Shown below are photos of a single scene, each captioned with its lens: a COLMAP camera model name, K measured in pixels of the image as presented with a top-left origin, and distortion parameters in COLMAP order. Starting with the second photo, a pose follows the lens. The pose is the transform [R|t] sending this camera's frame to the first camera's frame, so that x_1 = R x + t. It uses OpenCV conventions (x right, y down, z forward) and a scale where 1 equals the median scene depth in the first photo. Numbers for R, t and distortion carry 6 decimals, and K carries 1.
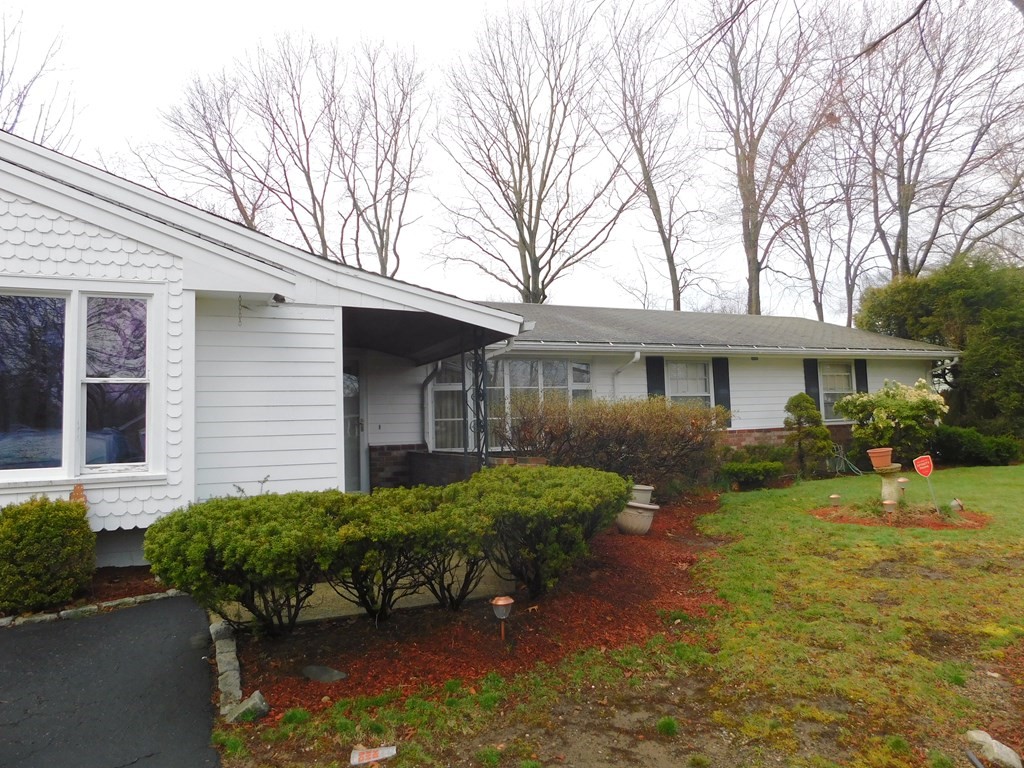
lens RADIAL K [[668.9, 0, 517.8], [0, 668.9, 376.6], [0, 0, 1]] dist [-0.065554, 0.048757]
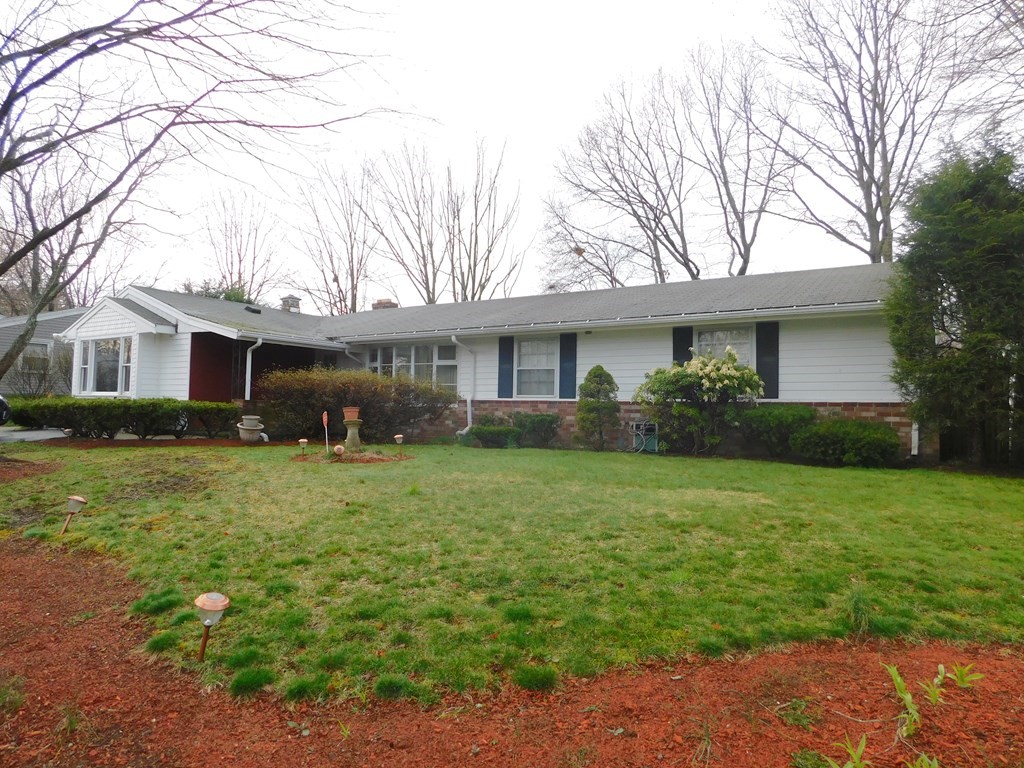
lens RADIAL K [[668.9, 0, 517.8], [0, 668.9, 376.6], [0, 0, 1]] dist [-0.065554, 0.048757]
pose [[0.511100, 0.022263, -0.859233, 1.176161], [0.029157, 0.998640, 0.043219, -0.007091], [0.859026, -0.047142, 0.509756, 0.397244]]
